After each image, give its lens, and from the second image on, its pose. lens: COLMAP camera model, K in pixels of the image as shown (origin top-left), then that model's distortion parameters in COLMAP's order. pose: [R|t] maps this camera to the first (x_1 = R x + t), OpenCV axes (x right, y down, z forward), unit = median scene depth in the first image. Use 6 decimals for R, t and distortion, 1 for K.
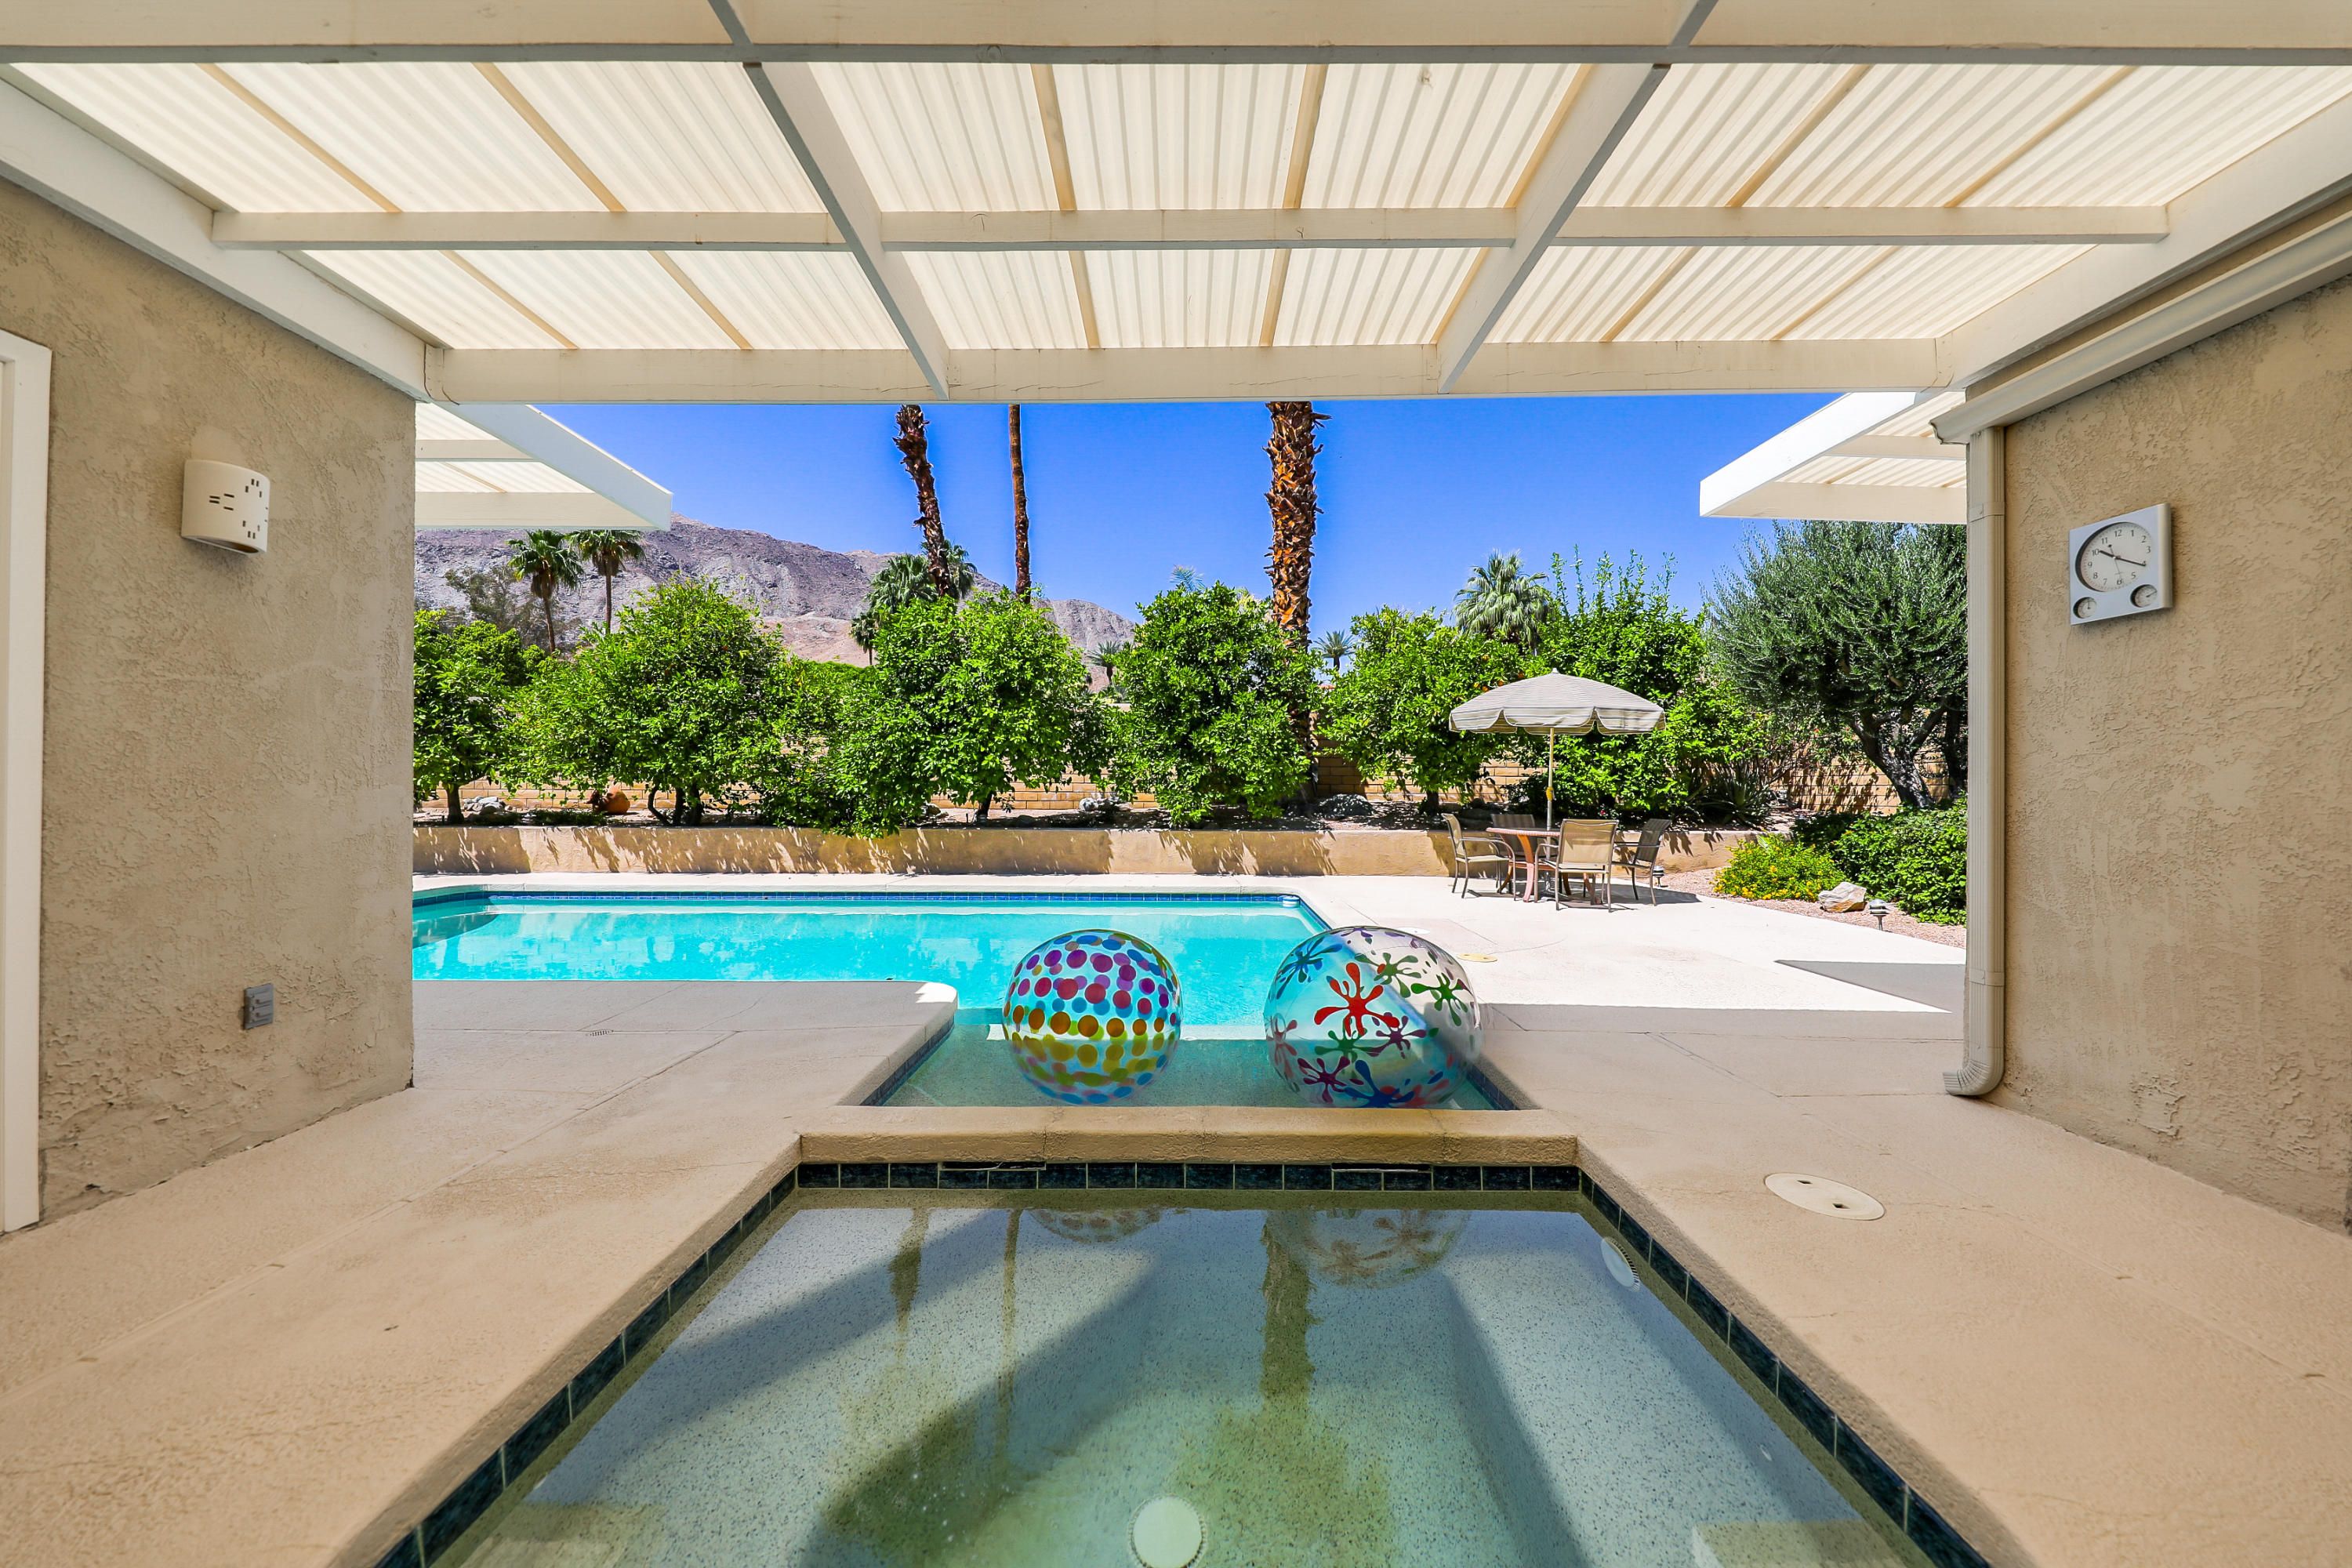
lens RADIAL K [[803.8, 0, 1183.5], [0, 803.8, 784.8], [0, 0, 1]] dist [0.008416, -0.000013]
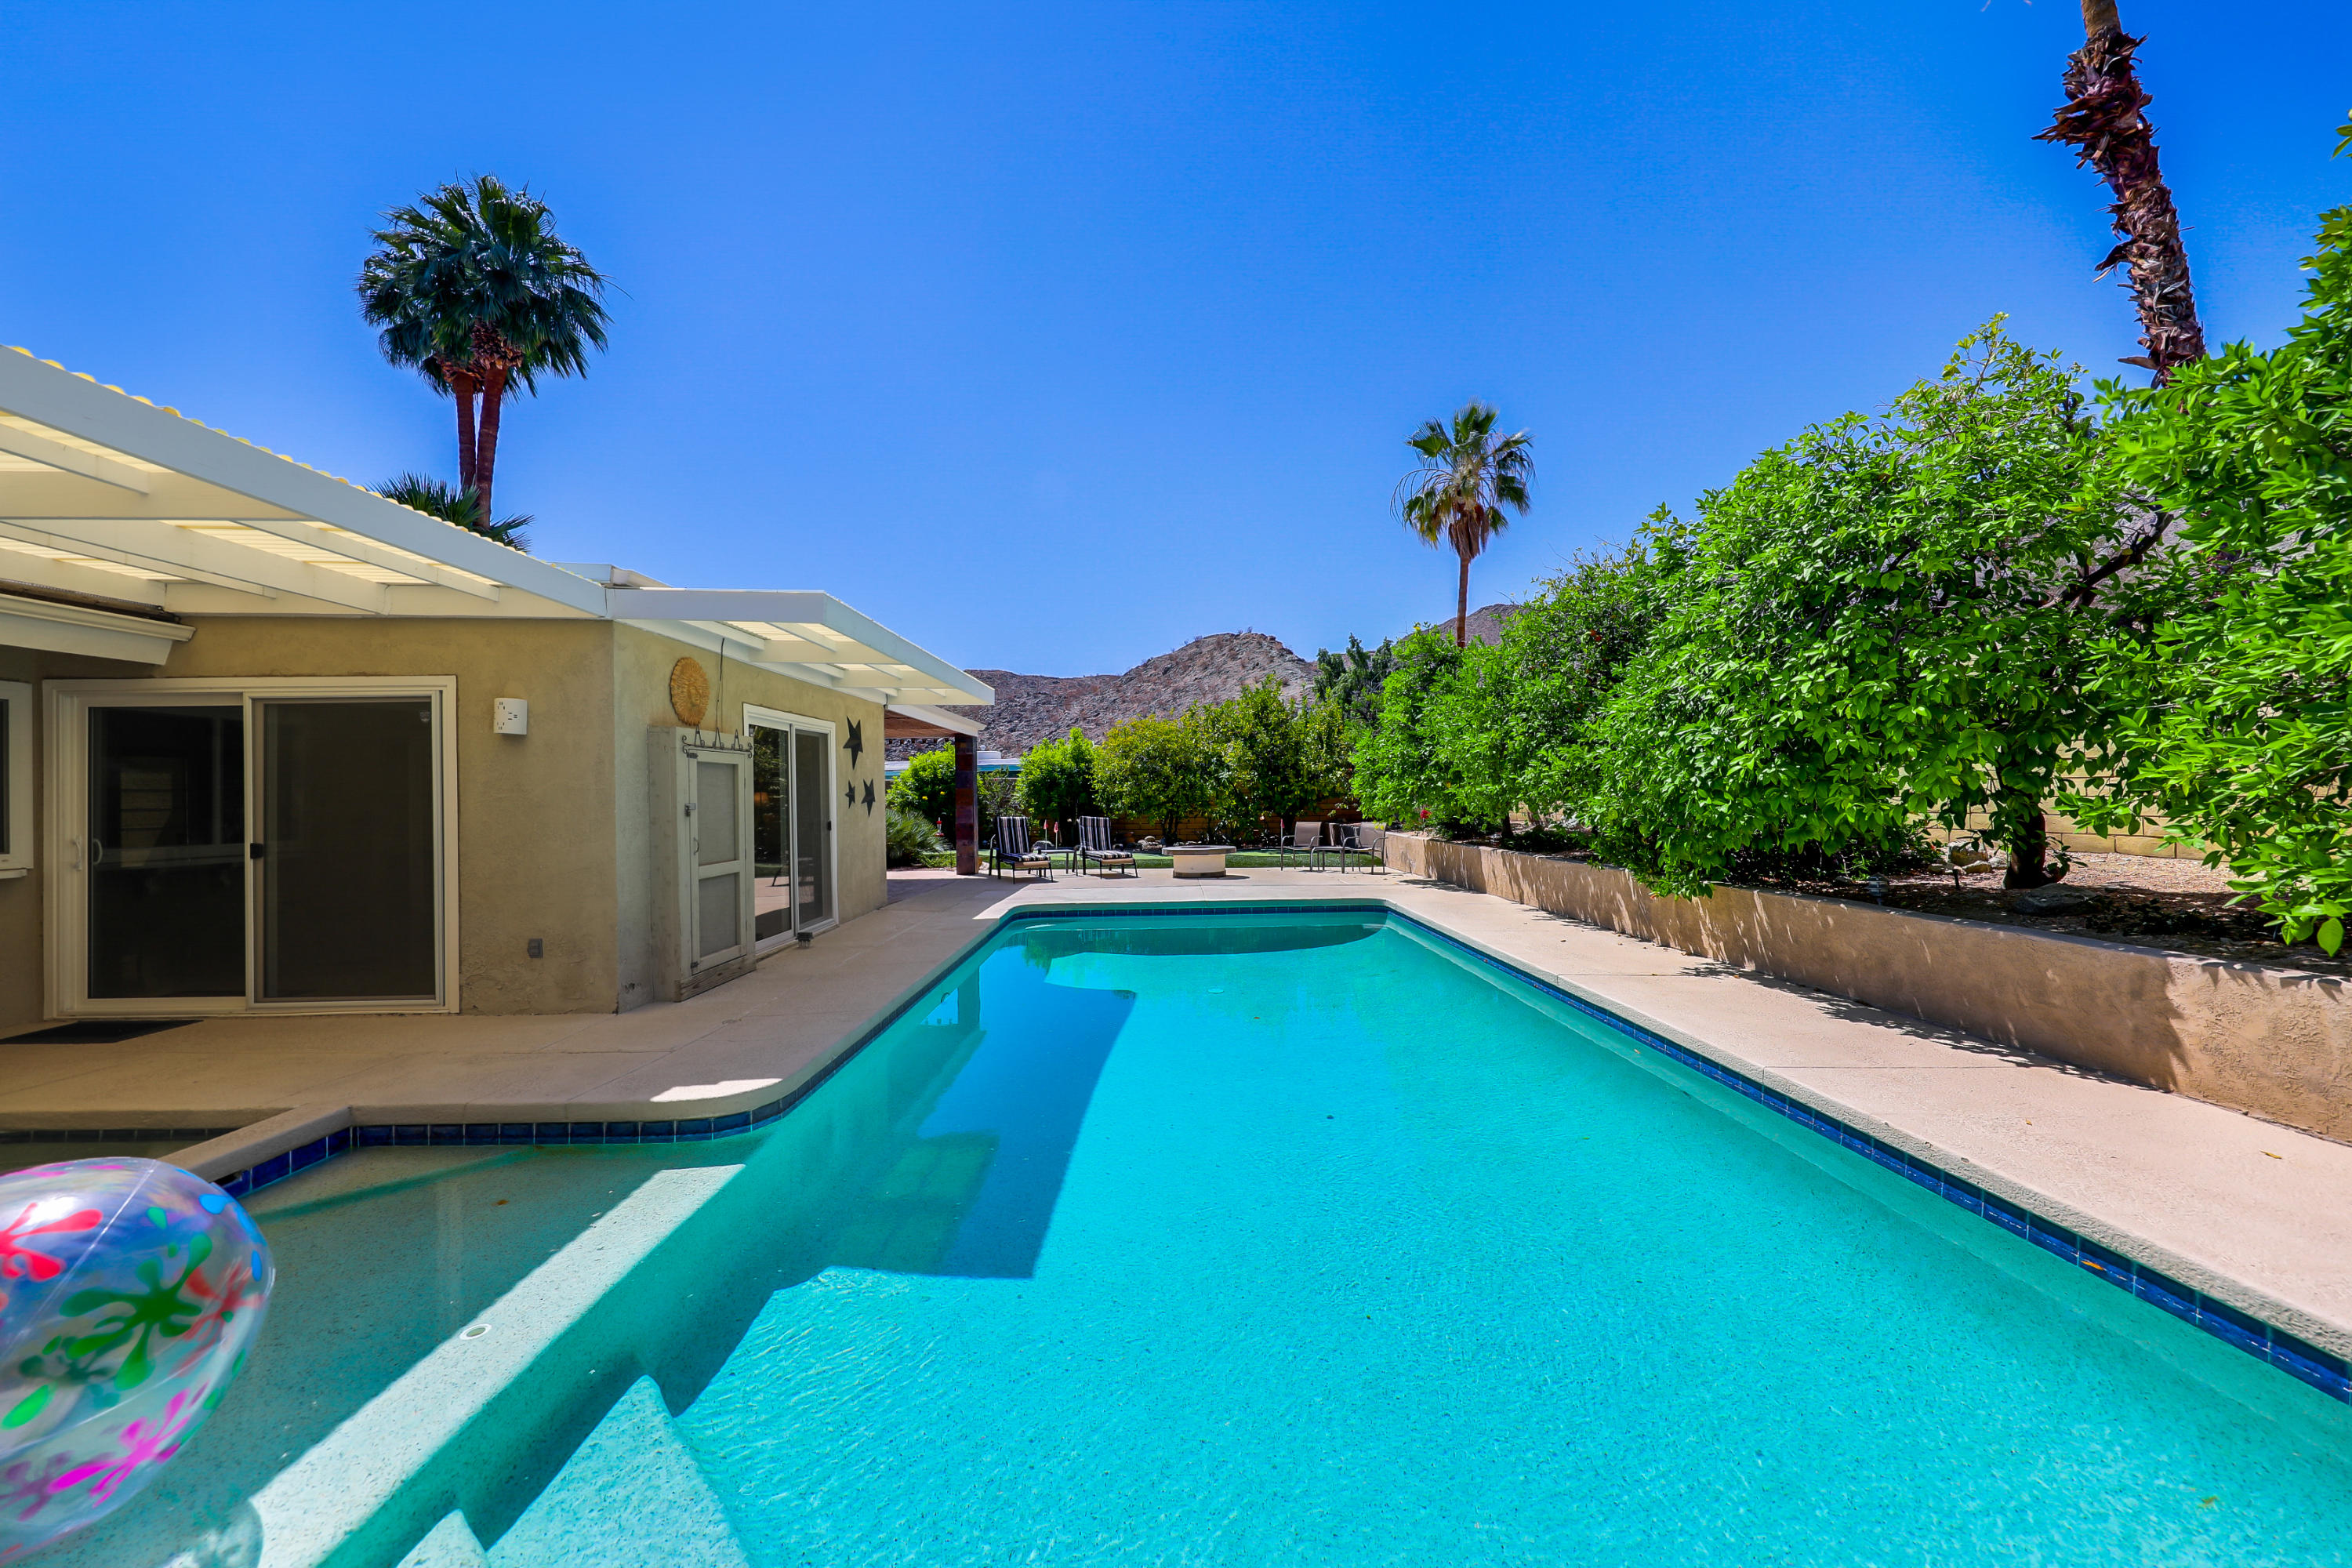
lens RADIAL K [[849.6, 0, 1187.6], [0, 849.6, 793.3], [0, 0, 1]] dist [0.000194, -0.000096]
pose [[0.022605, -0.009541, -0.999699, 0.251168], [0.019898, 0.999761, -0.009092, -0.015755], [0.999546, -0.019687, 0.022789, 0.615510]]
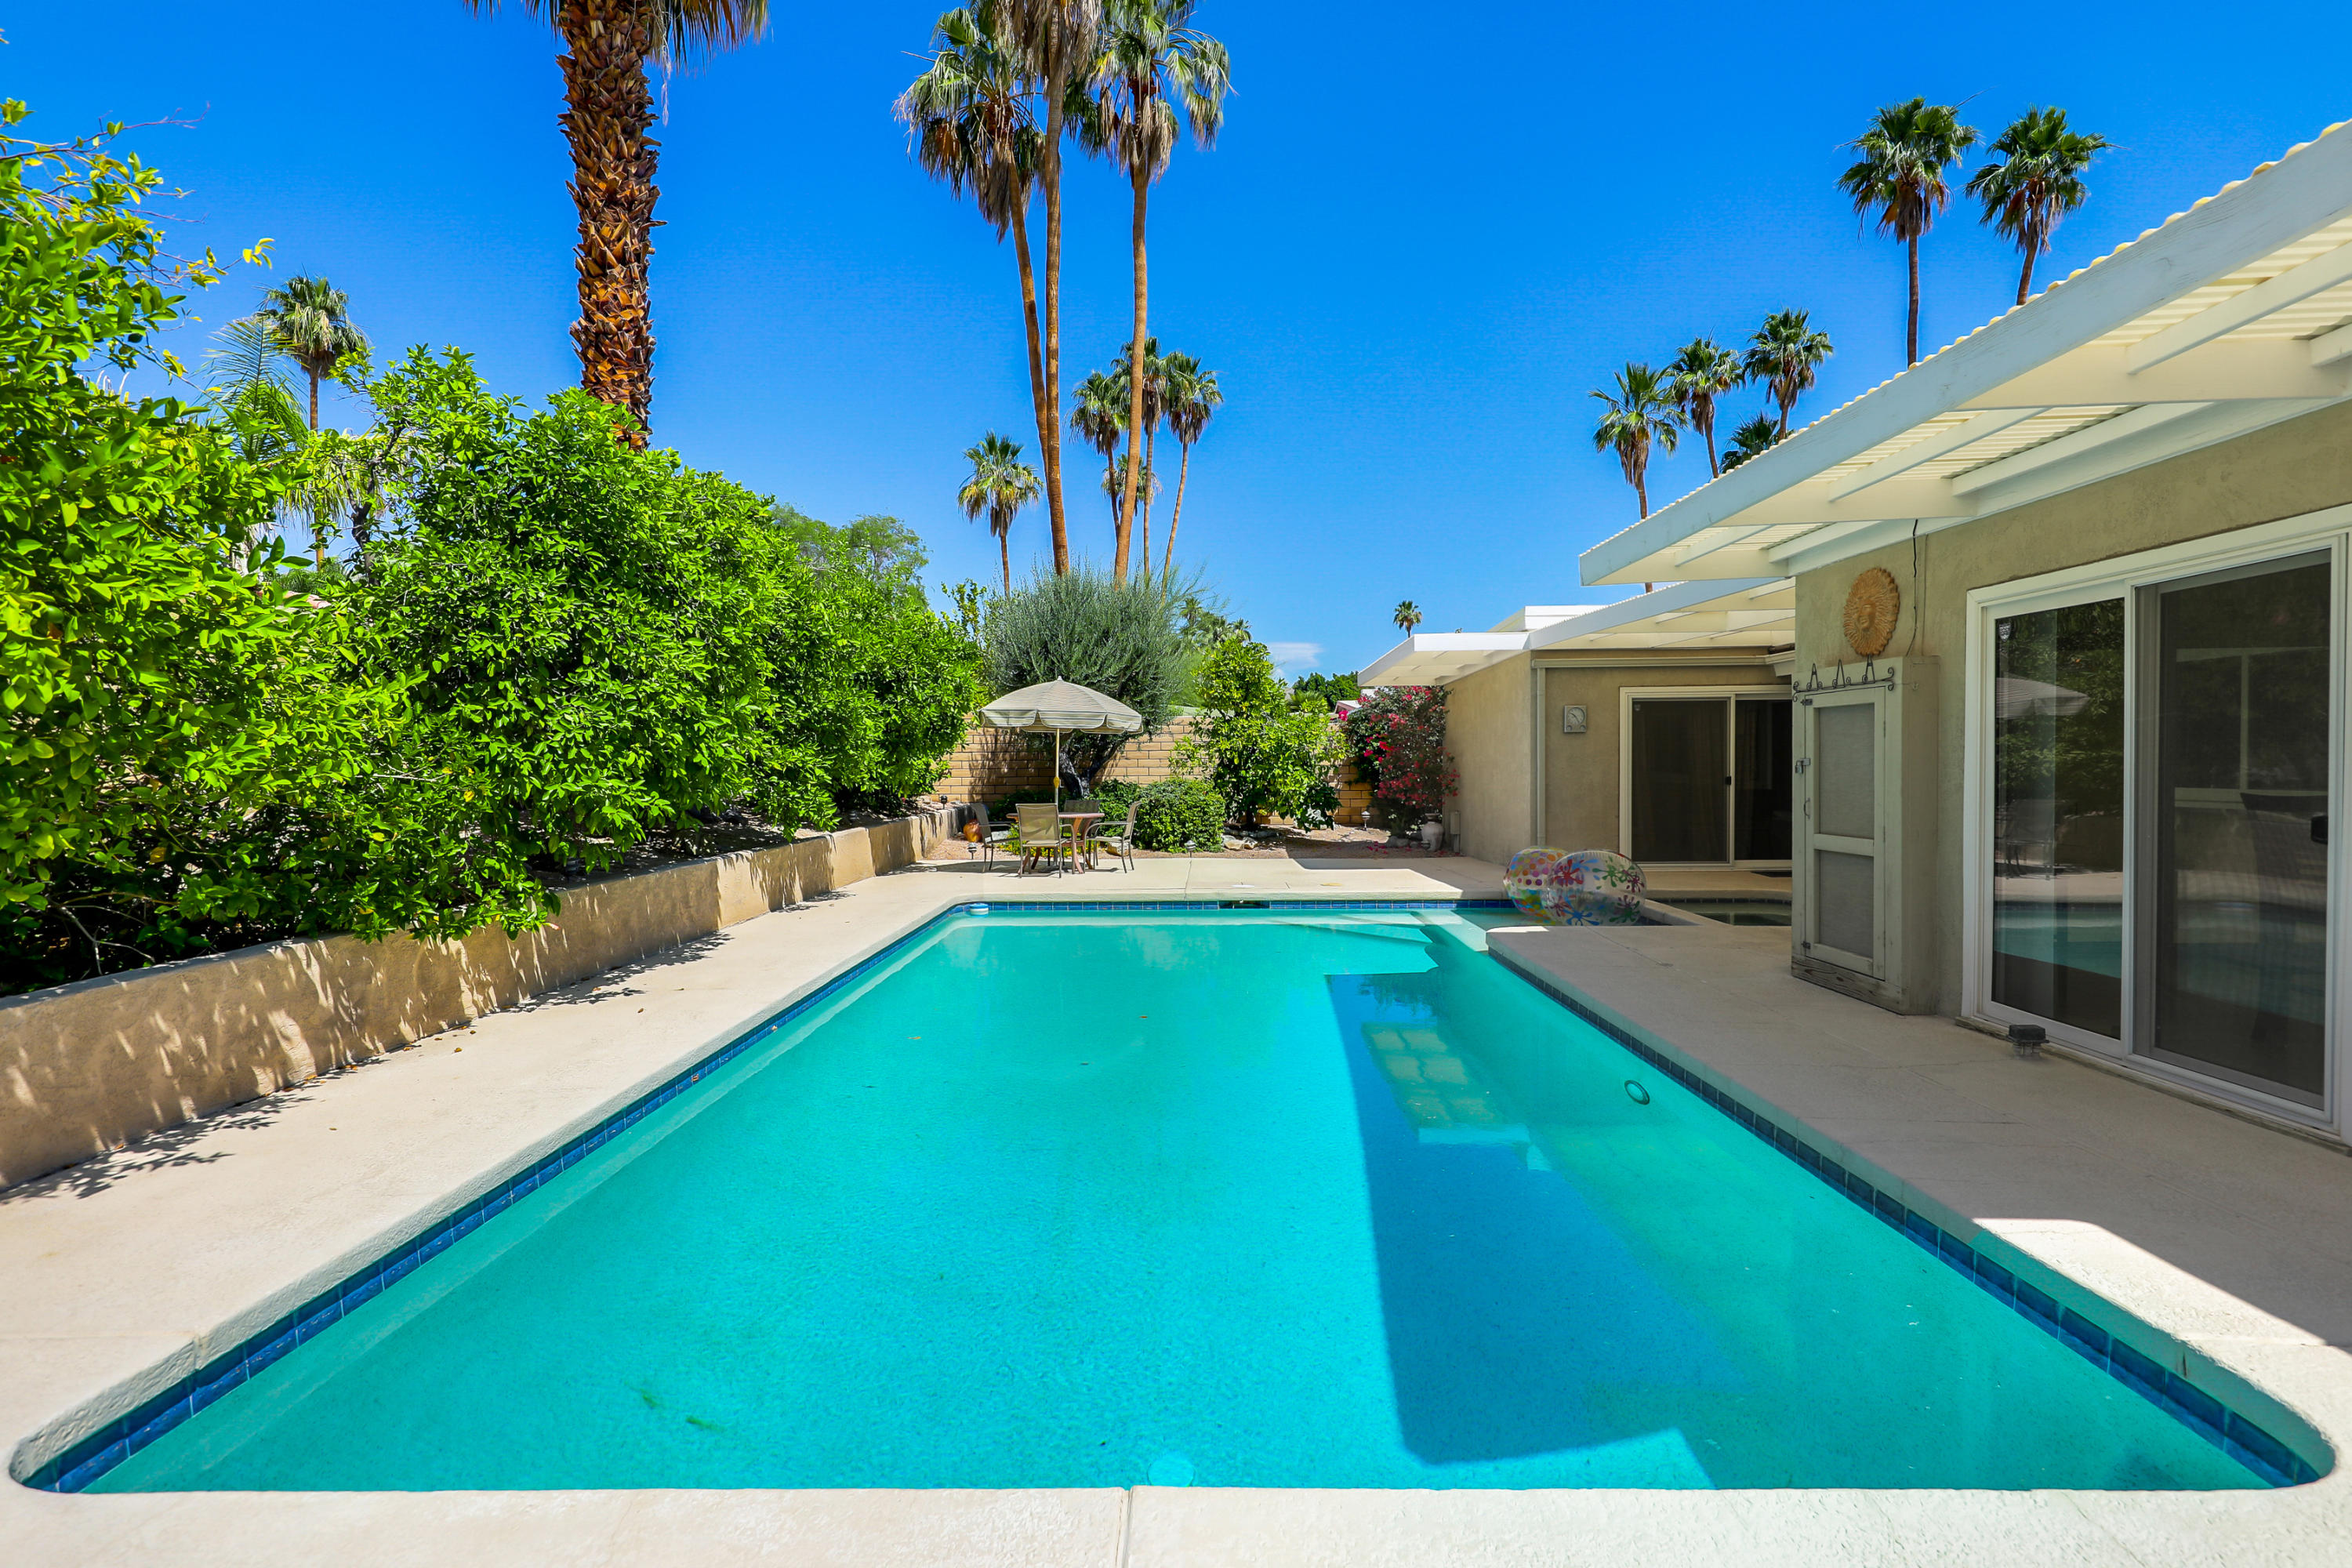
lens RADIAL K [[1090.6, 0, 1176.0], [0, 1090.6, 784.0], [0, 0, 1]] dist [0.021081, -0.009613]
pose [[0.026527, -0.027922, 0.999258, -0.956598], [-0.000051, 0.999610, 0.027933, -0.023283], [-0.999648, -0.000792, 0.026516, 0.643349]]
